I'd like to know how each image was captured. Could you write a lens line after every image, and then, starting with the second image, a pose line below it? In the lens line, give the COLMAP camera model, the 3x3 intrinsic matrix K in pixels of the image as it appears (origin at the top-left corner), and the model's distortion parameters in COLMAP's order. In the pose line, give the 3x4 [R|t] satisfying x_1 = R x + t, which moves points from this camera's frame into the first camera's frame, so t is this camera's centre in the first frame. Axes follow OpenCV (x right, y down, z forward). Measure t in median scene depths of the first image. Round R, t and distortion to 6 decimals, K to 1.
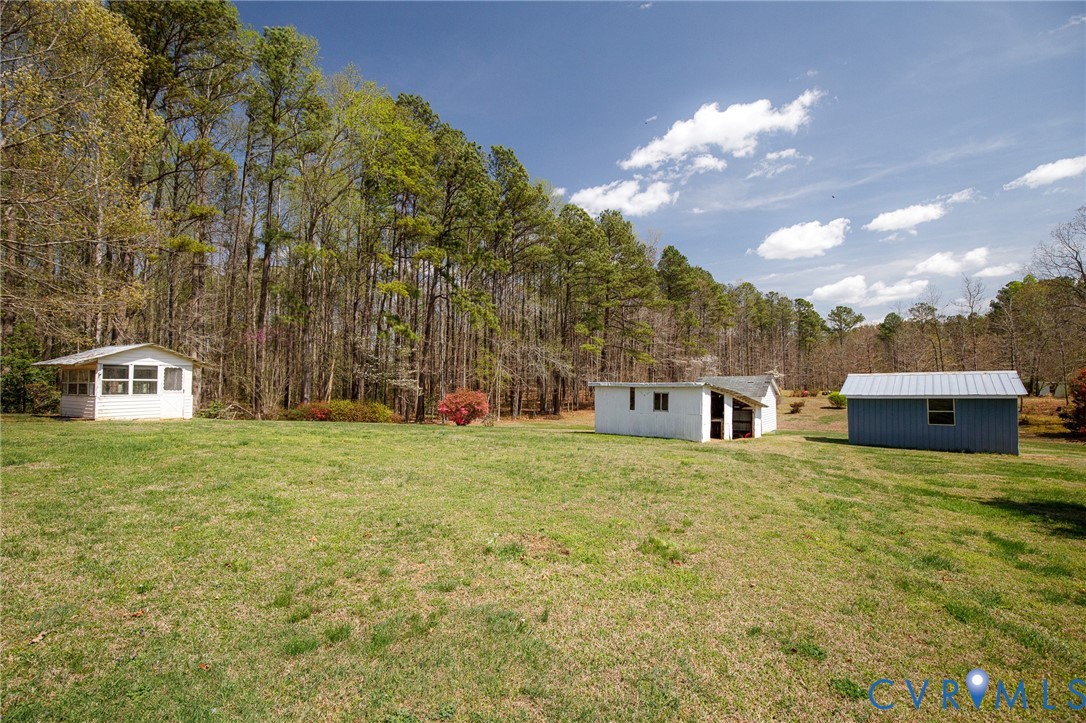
lens RADIAL K [[506.8, 0, 551.9], [0, 506.8, 363.4], [0, 0, 1]] dist [-0.012181, 0.000528]
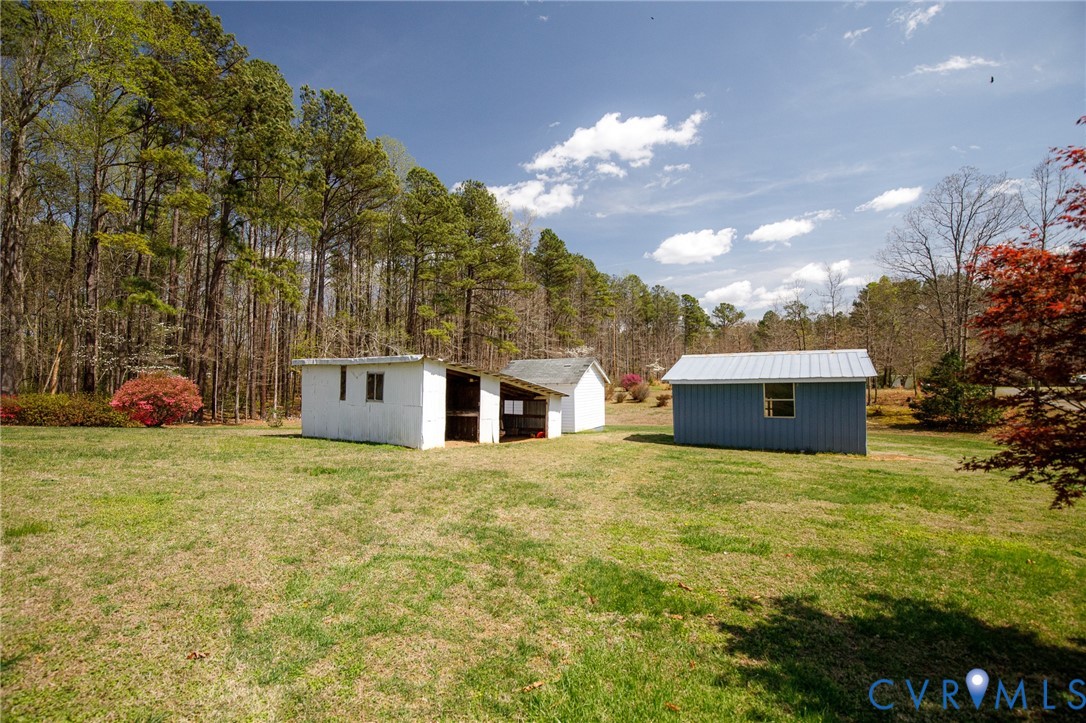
lens RADIAL K [[506.8, 0, 550.8], [0, 506.8, 362.4], [0, 0, 1]] dist [-0.012181, 0.000528]
pose [[0.984611, 0.004580, 0.174698, 0.105820], [-0.005385, 0.999977, 0.004133, 0.013412], [-0.174675, -0.005010, 0.984613, 0.107278]]
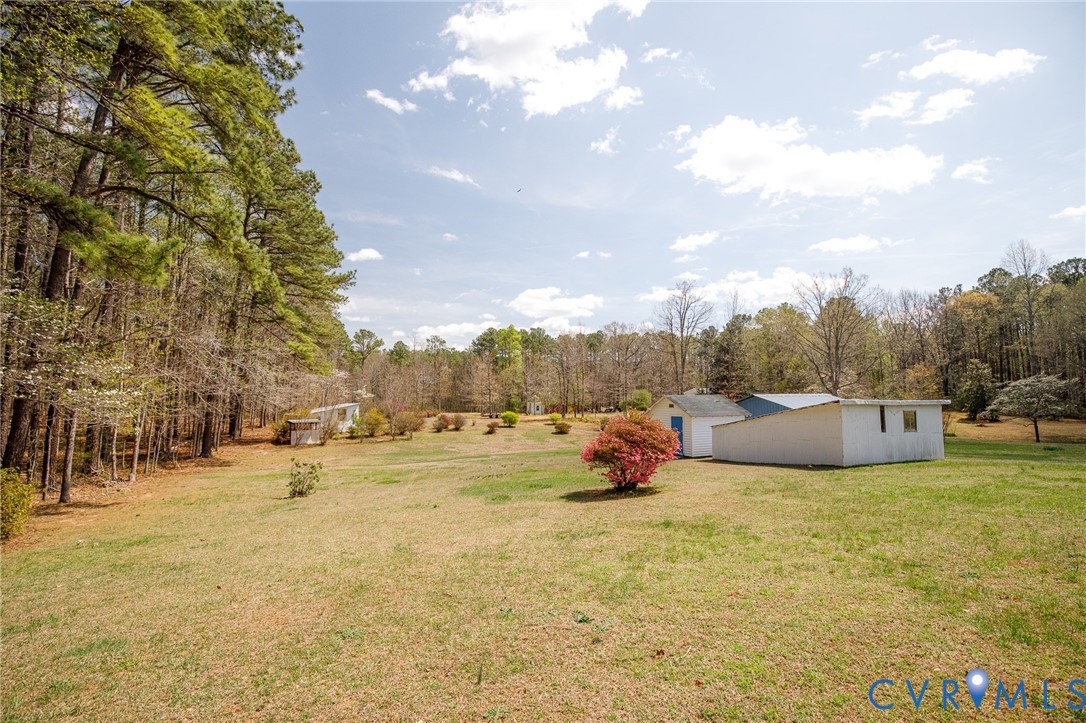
lens RADIAL K [[506.8, 0, 544.7], [0, 506.8, 360.1], [0, 0, 1]] dist [-0.012181, 0.000528]
pose [[0.508427, 0.073280, 0.857982, -0.298426], [-0.031970, 0.997292, -0.066234, 0.015520], [-0.860512, 0.006246, 0.509392, 0.362502]]
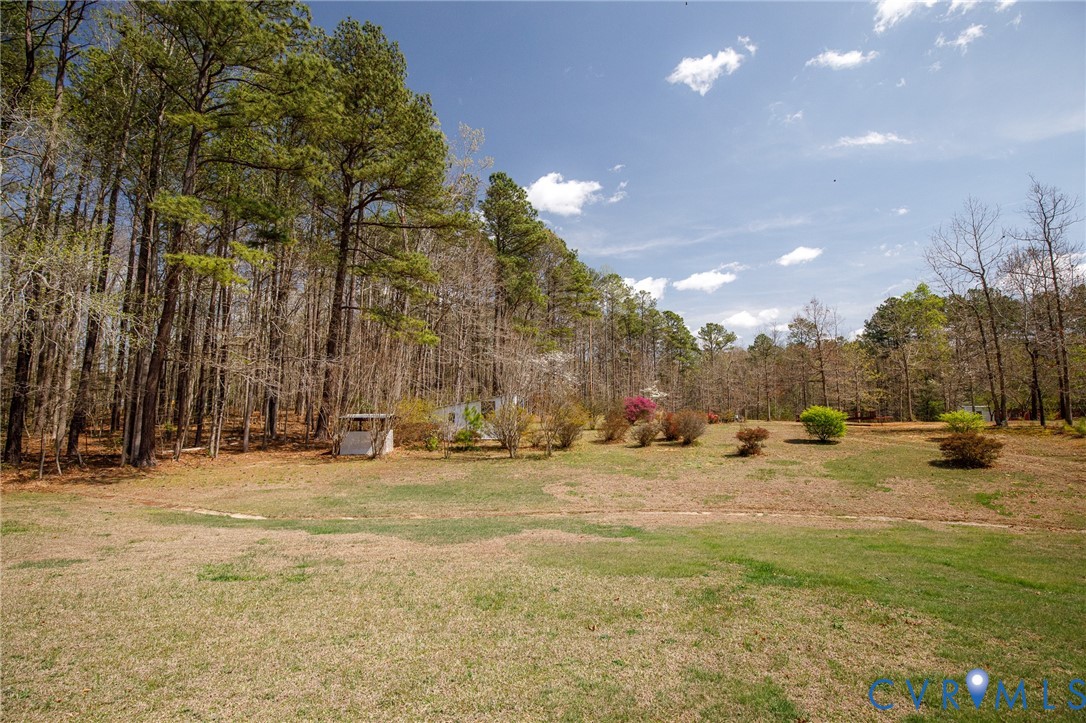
lens RADIAL K [[506.8, 0, 543.9], [0, 506.8, 362.9], [0, 0, 1]] dist [-0.012181, 0.000528]
pose [[0.967315, 0.033565, 0.251346, 0.189481], [-0.016133, 0.997339, -0.071096, 0.049503], [-0.253064, 0.064717, 0.965283, 0.572217]]
